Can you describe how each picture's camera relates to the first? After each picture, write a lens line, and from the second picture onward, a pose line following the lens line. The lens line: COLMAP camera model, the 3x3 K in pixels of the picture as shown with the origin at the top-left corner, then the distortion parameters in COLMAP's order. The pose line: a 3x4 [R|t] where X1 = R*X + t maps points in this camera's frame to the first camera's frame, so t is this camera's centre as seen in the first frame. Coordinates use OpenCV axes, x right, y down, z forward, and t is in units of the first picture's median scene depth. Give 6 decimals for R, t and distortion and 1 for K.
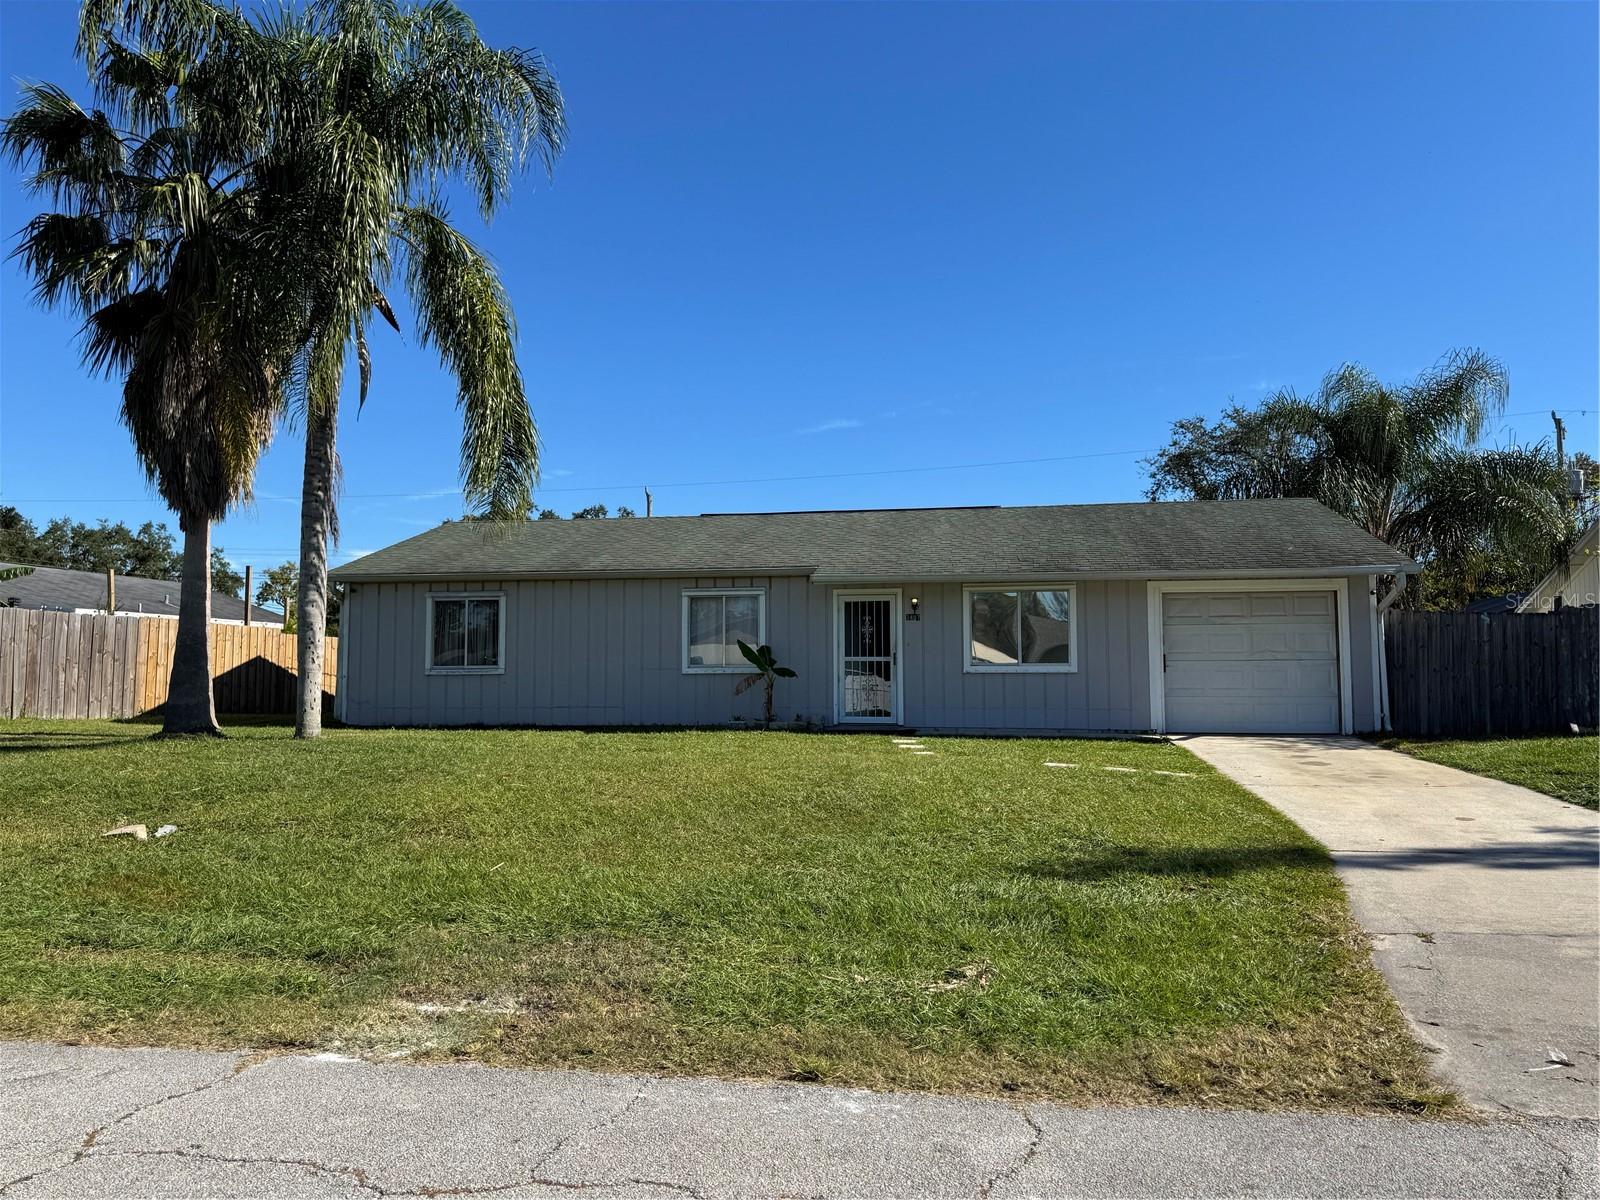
lens RADIAL K [[1128.3, 0, 793.8], [0, 1128.3, 601.1], [0, 0, 1]] dist [0.060865, -0.065552]
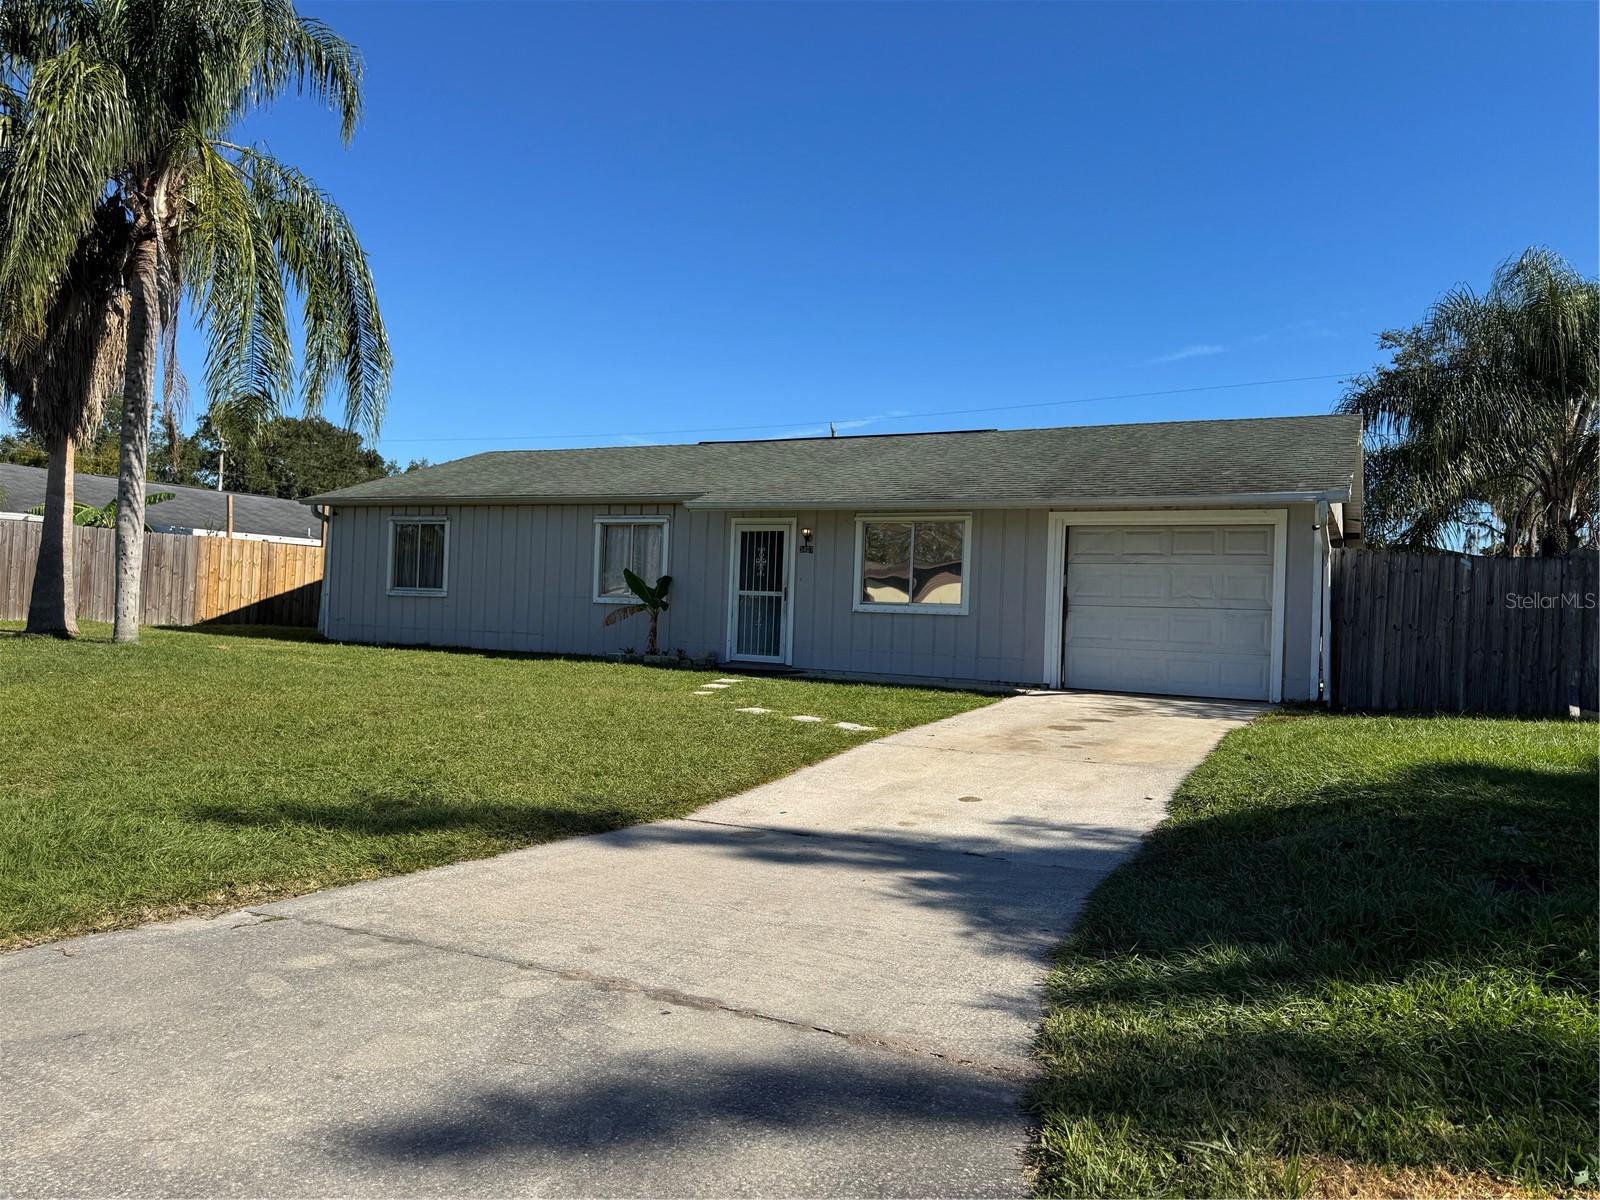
lens RADIAL K [[1128.3, 0, 793.4], [0, 1128.3, 600.2], [0, 0, 1]] dist [0.060865, -0.065552]
pose [[0.952919, 0.032974, -0.301428, 0.409744], [-0.016639, 0.998258, 0.056601, 0.004263], [0.302769, -0.048920, 0.951808, 0.132257]]
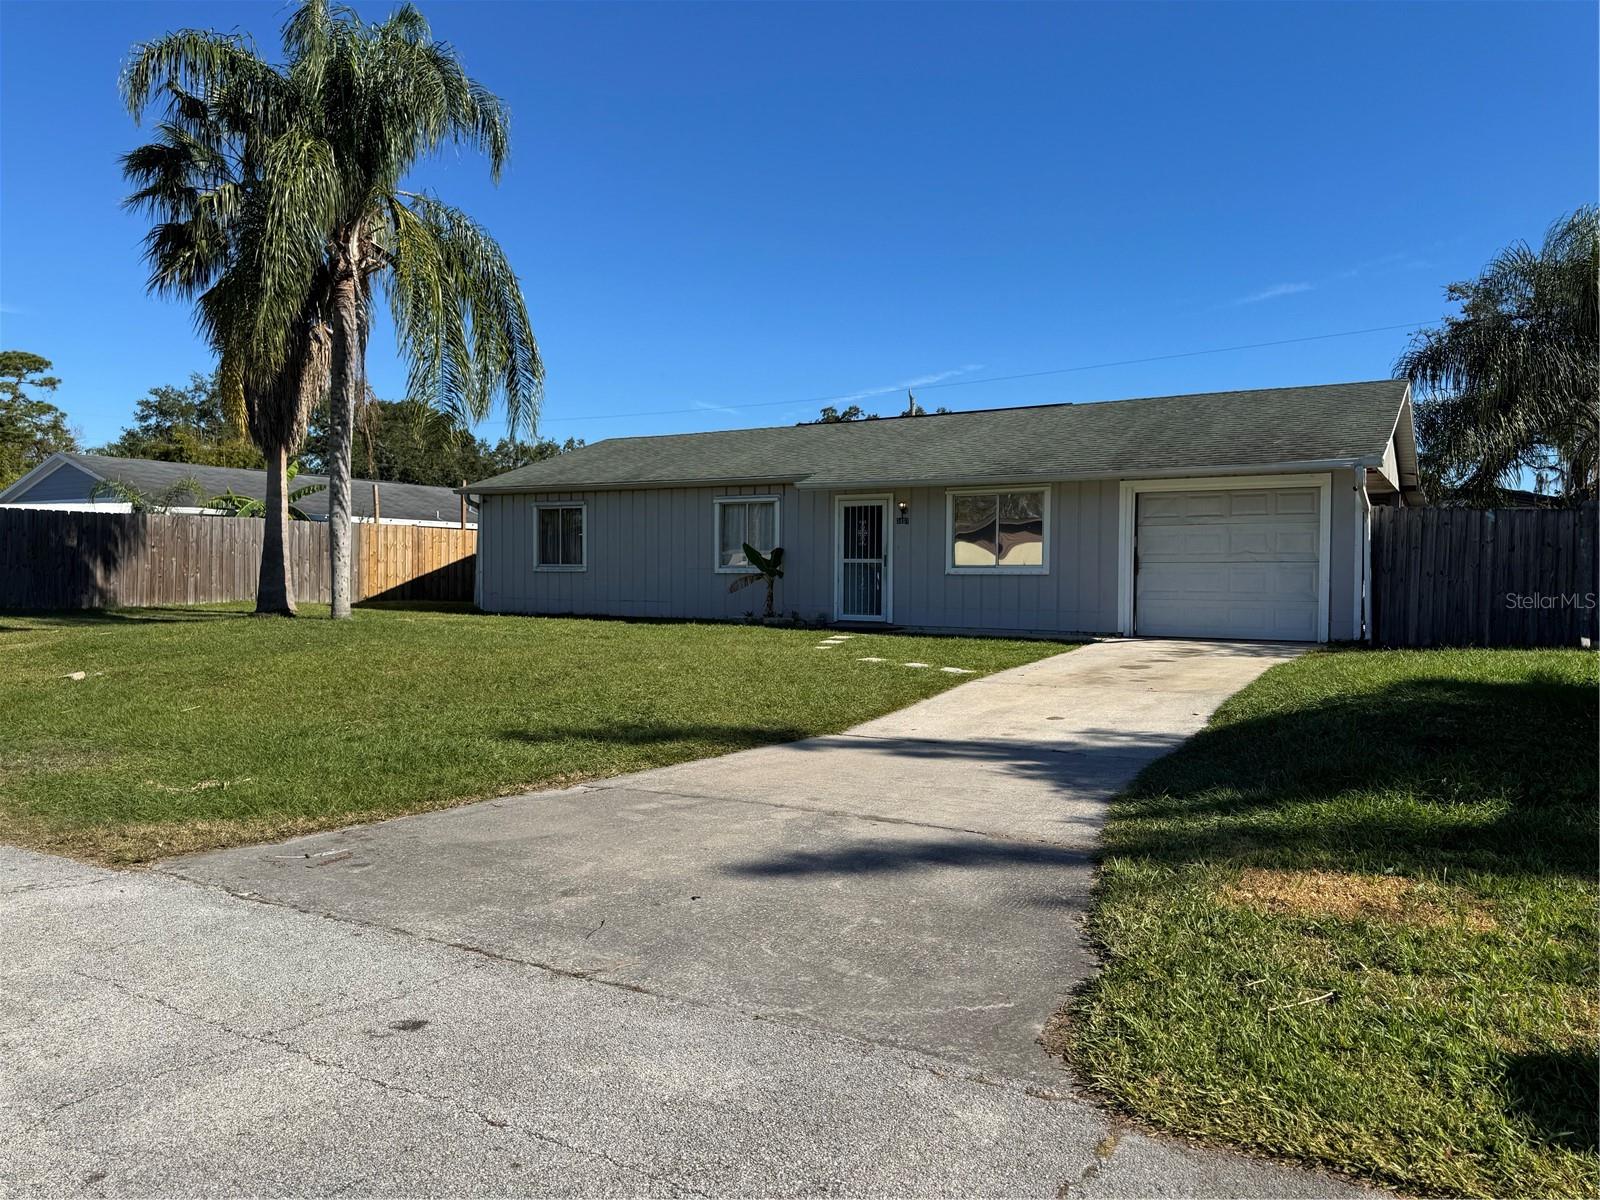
lens RADIAL K [[1128.3, 0, 797.8], [0, 1128.3, 607.5], [0, 0, 1]] dist [0.060865, -0.065552]
pose [[0.932687, 0.018233, -0.360226, 0.429947], [0.017889, 0.995154, 0.096687, -0.009066], [0.360243, -0.096623, 0.927841, -0.012153]]
